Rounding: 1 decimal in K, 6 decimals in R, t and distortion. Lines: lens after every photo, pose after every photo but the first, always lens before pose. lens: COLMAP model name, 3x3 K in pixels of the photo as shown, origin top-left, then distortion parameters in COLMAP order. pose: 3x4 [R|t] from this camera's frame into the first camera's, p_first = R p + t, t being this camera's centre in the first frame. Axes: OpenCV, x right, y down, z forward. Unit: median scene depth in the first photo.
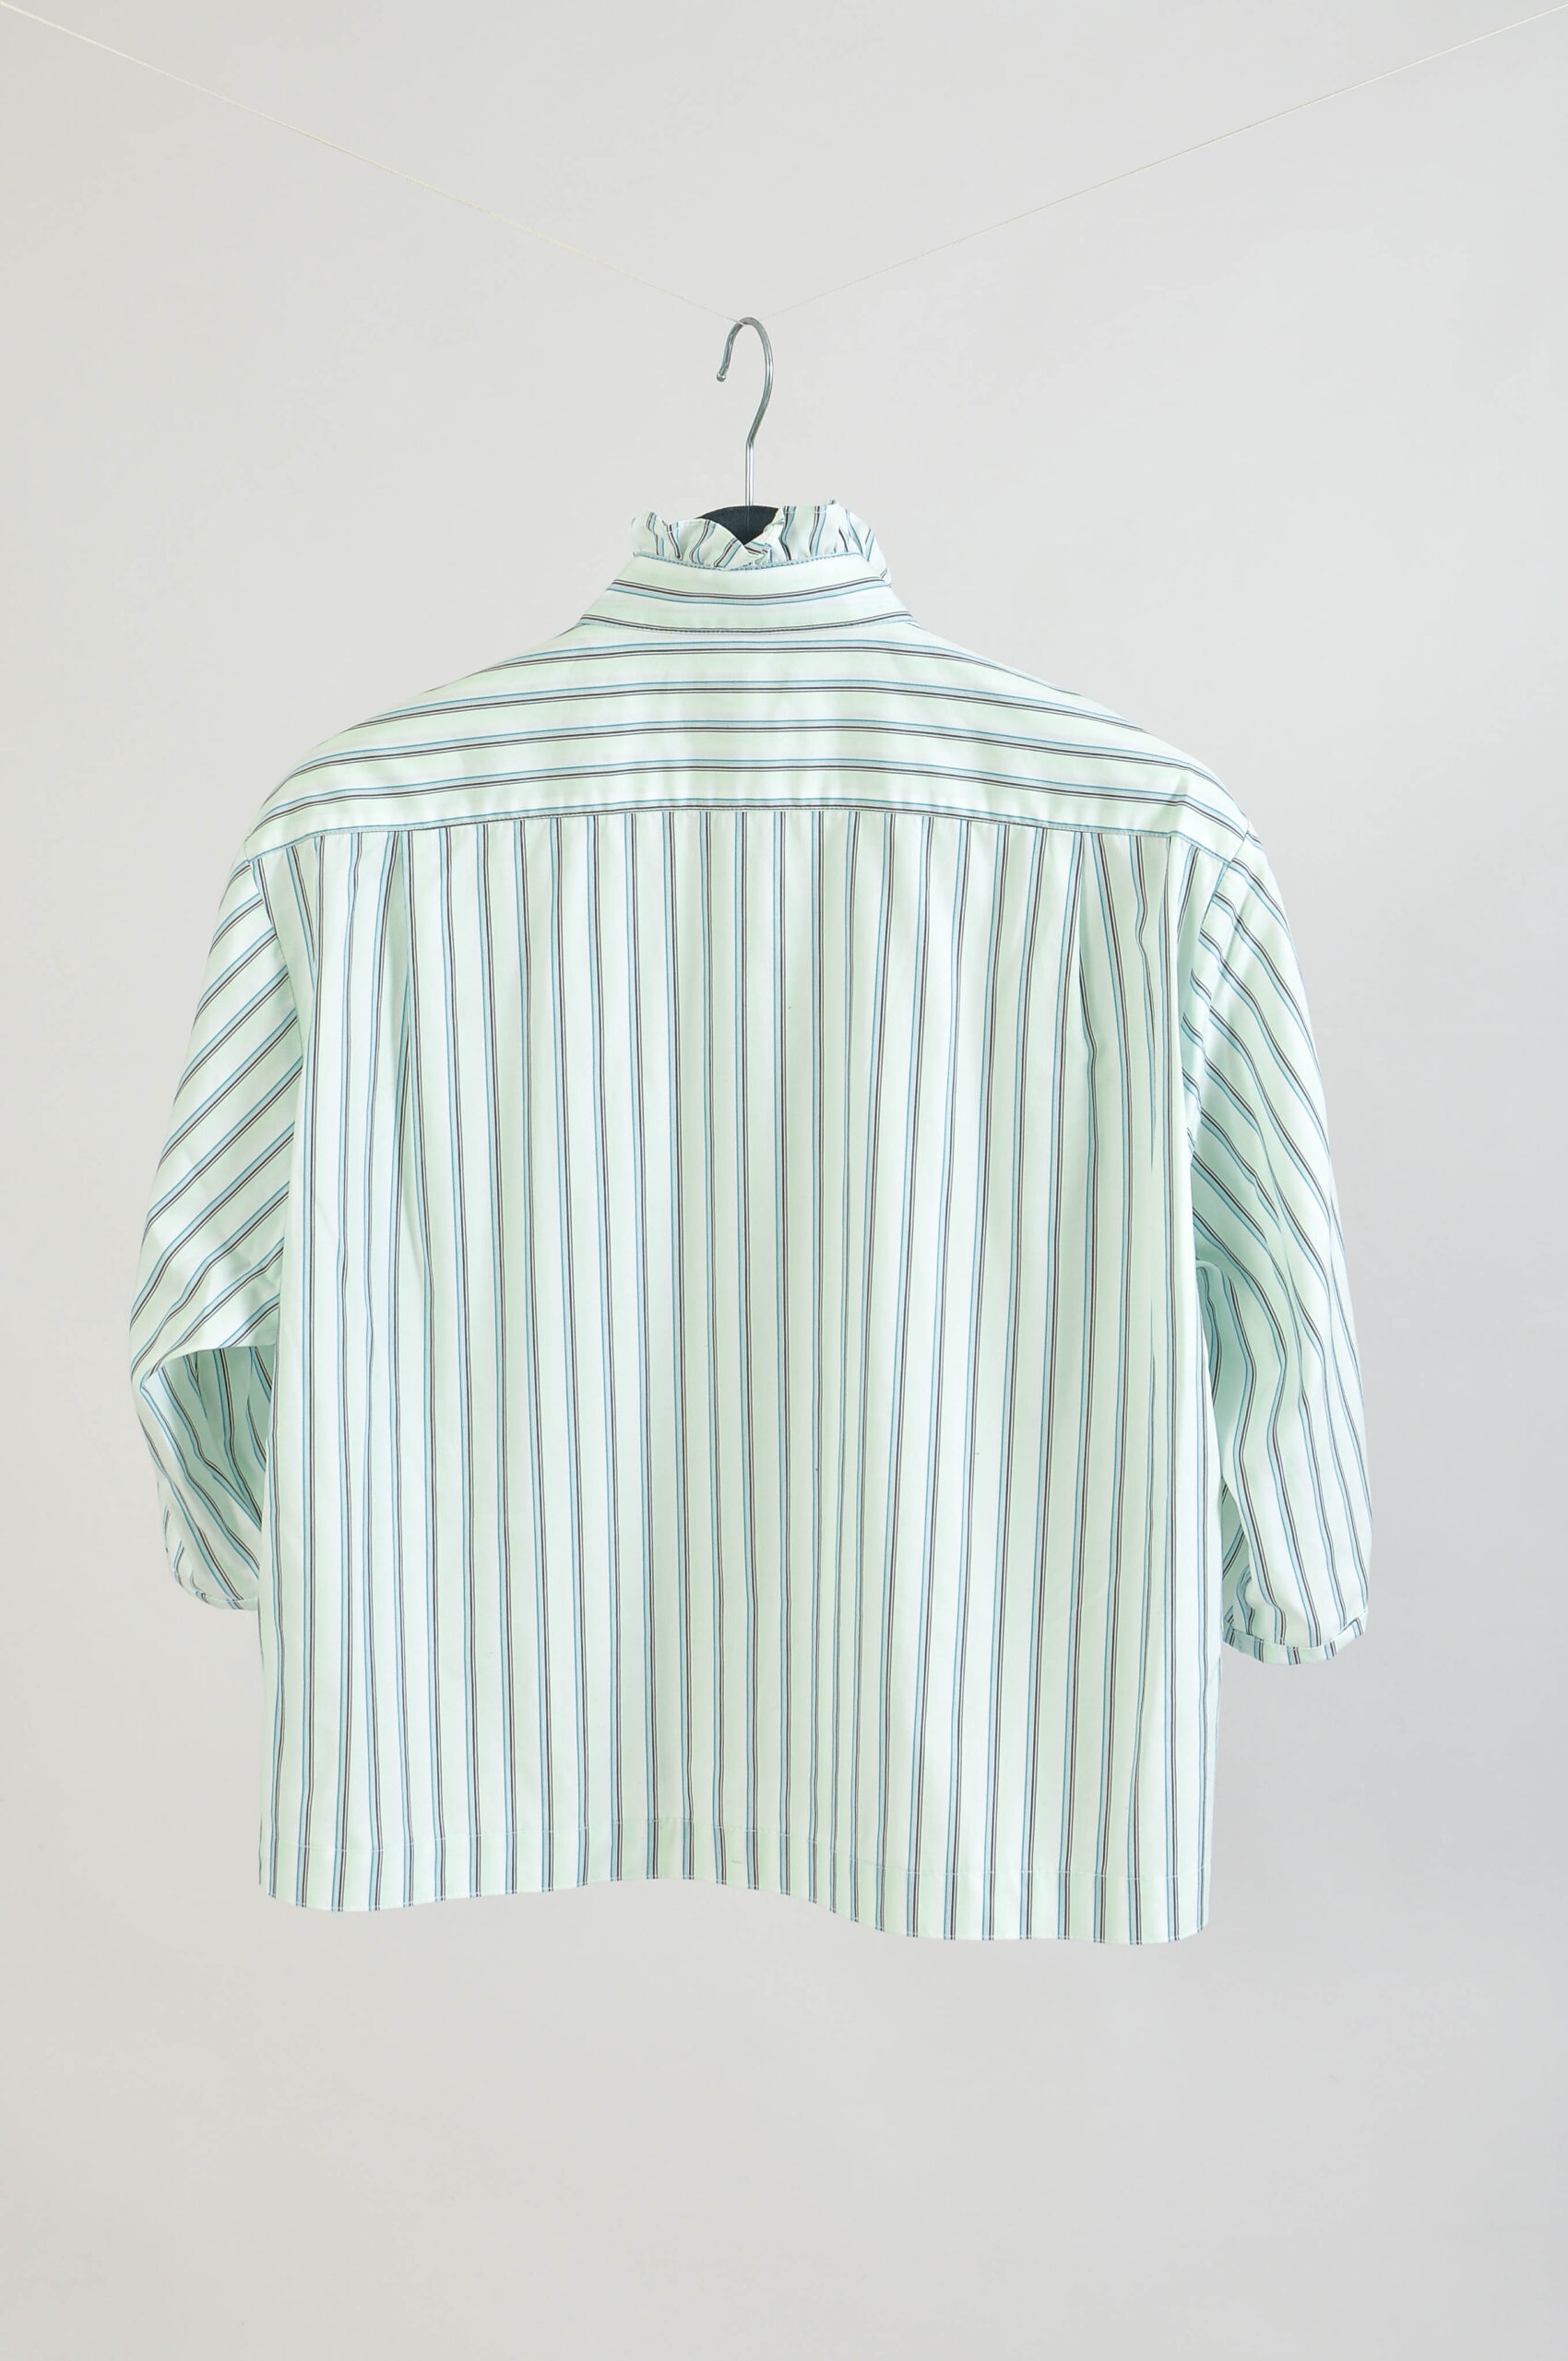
lens RADIAL K [[3842.0, 0, 784.0], [0, 3842.0, 1180.5], [0, 0, 1]] dist [-0.214986, -0.007423]
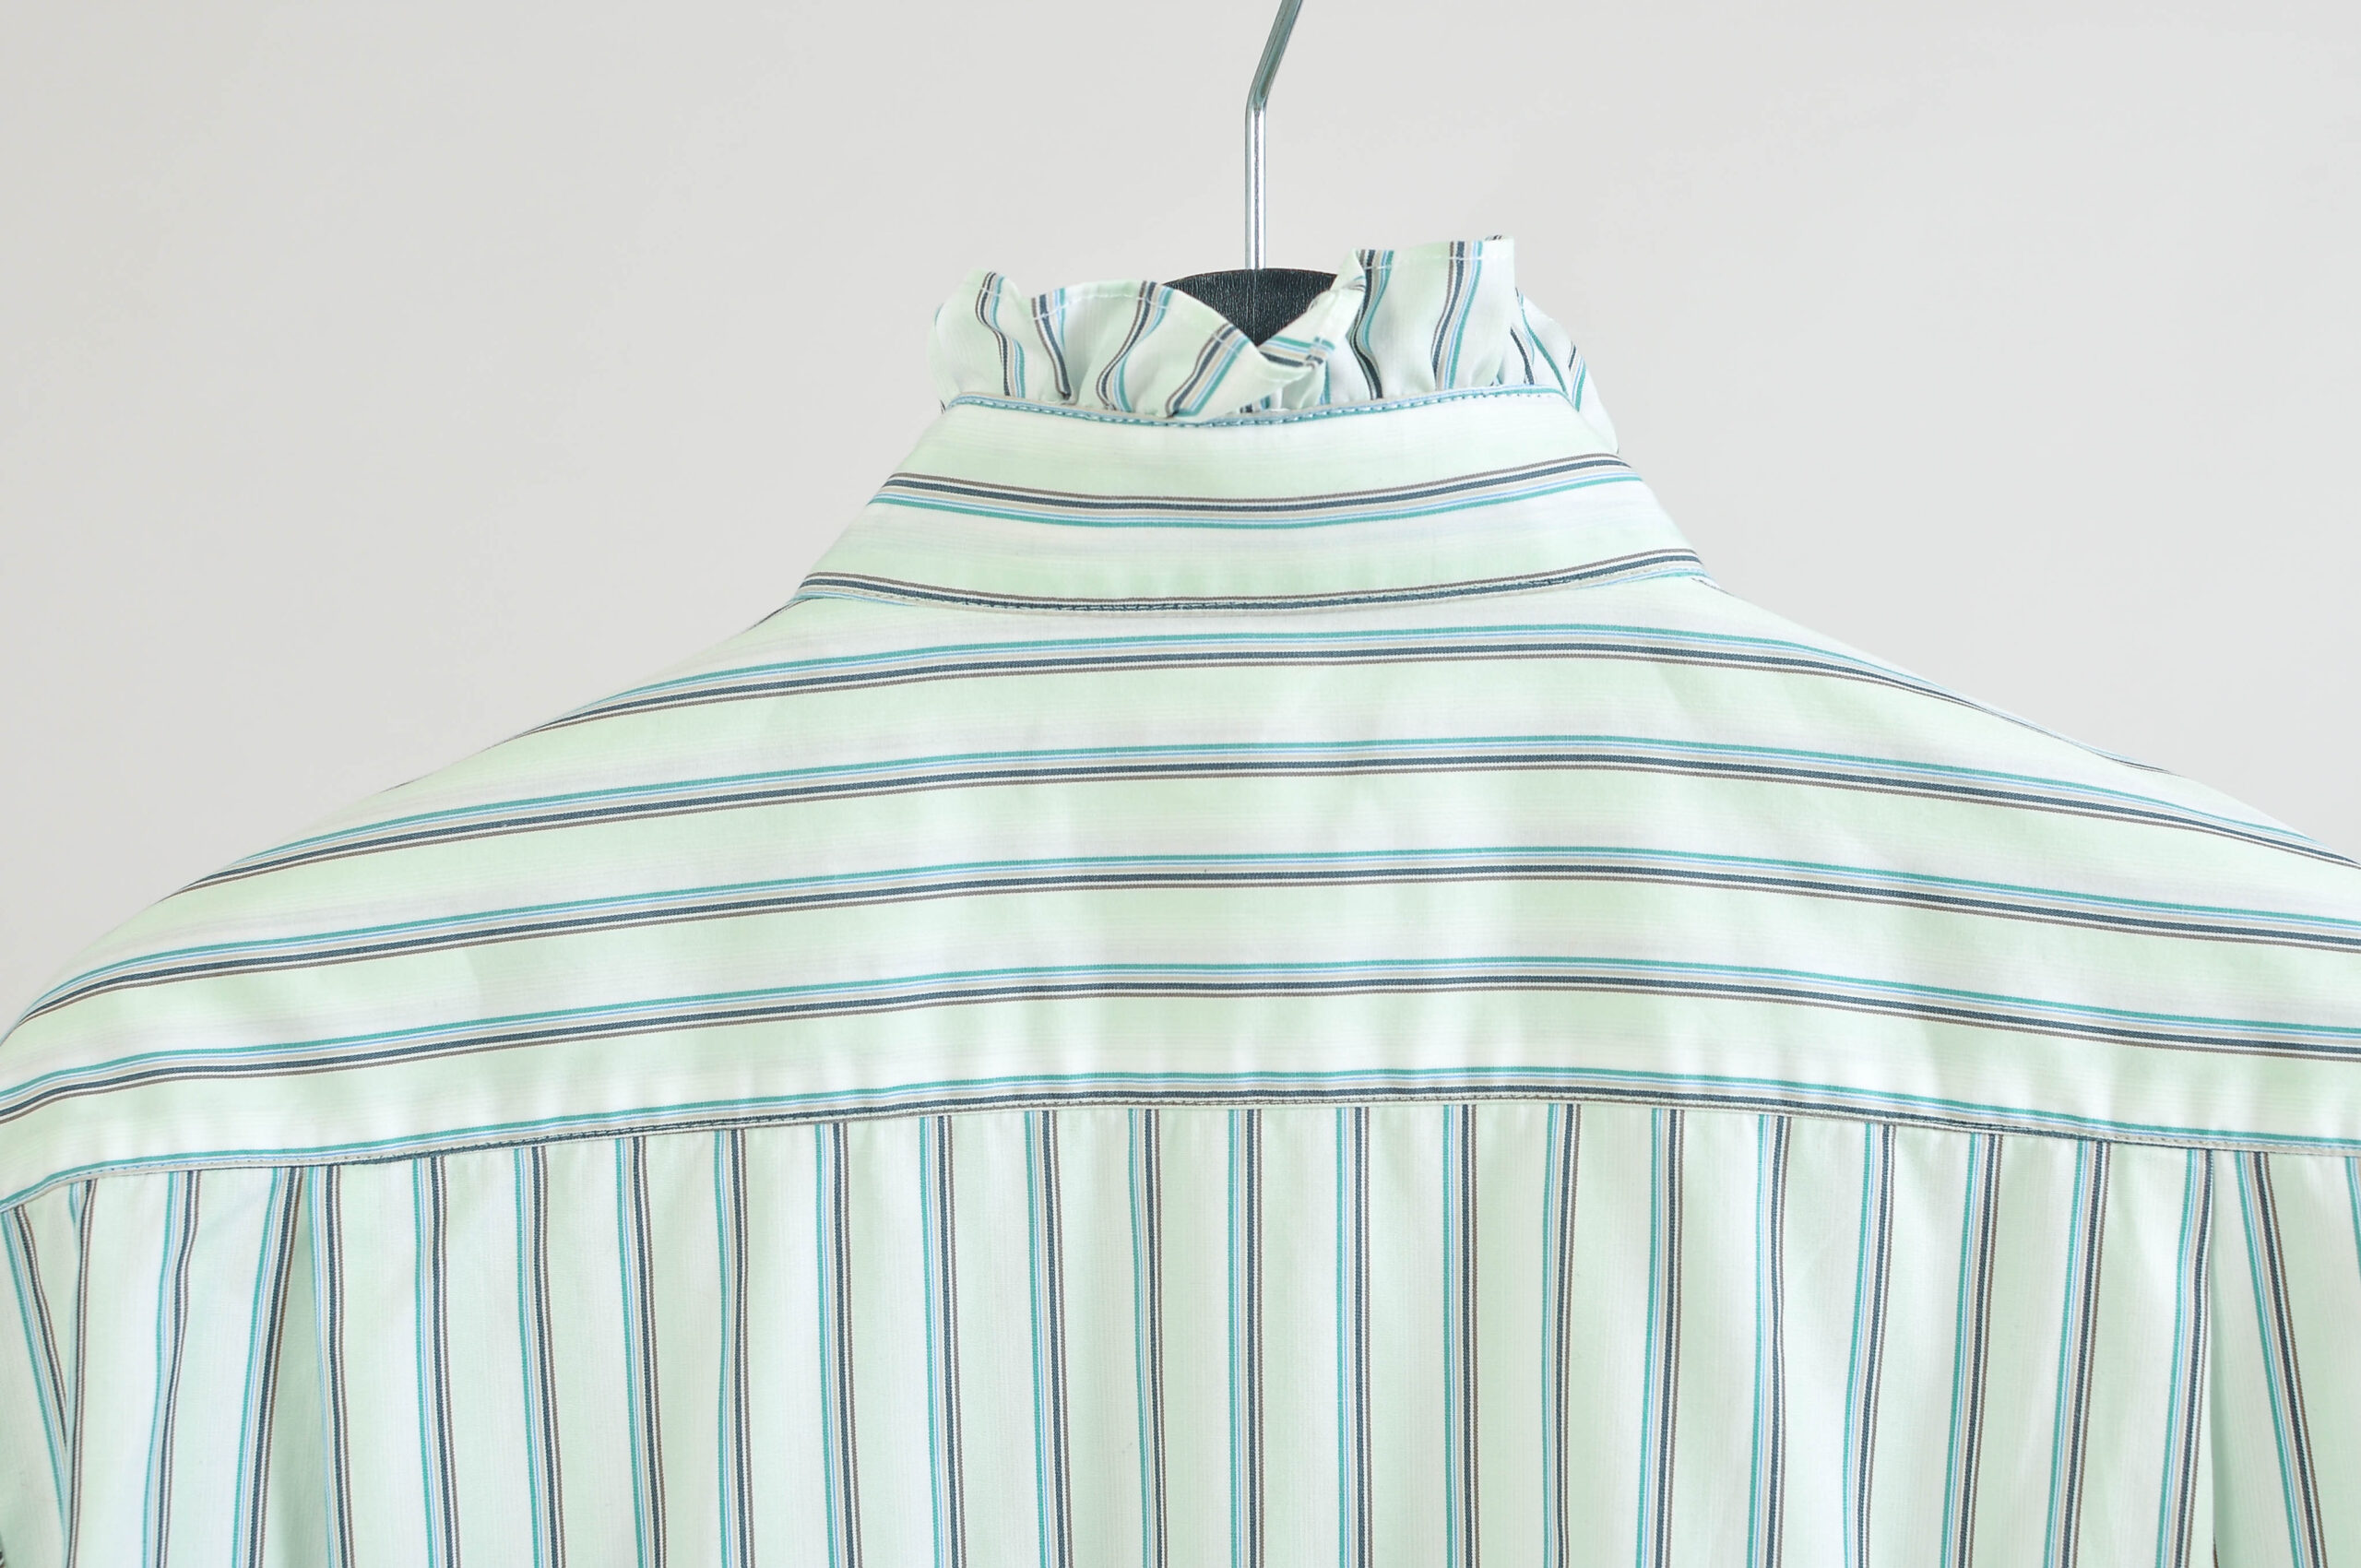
lens RADIAL K [[3842.0, 0, 1180.5], [0, 3842.0, 784.0], [0, 0, 1]] dist [-0.214986, -0.007423]
pose [[0.999876, -0.010737, 0.011517, -0.021078], [0.012515, 0.985808, -0.167409, -0.066486], [-0.009556, 0.167532, 0.985820, 0.644514]]
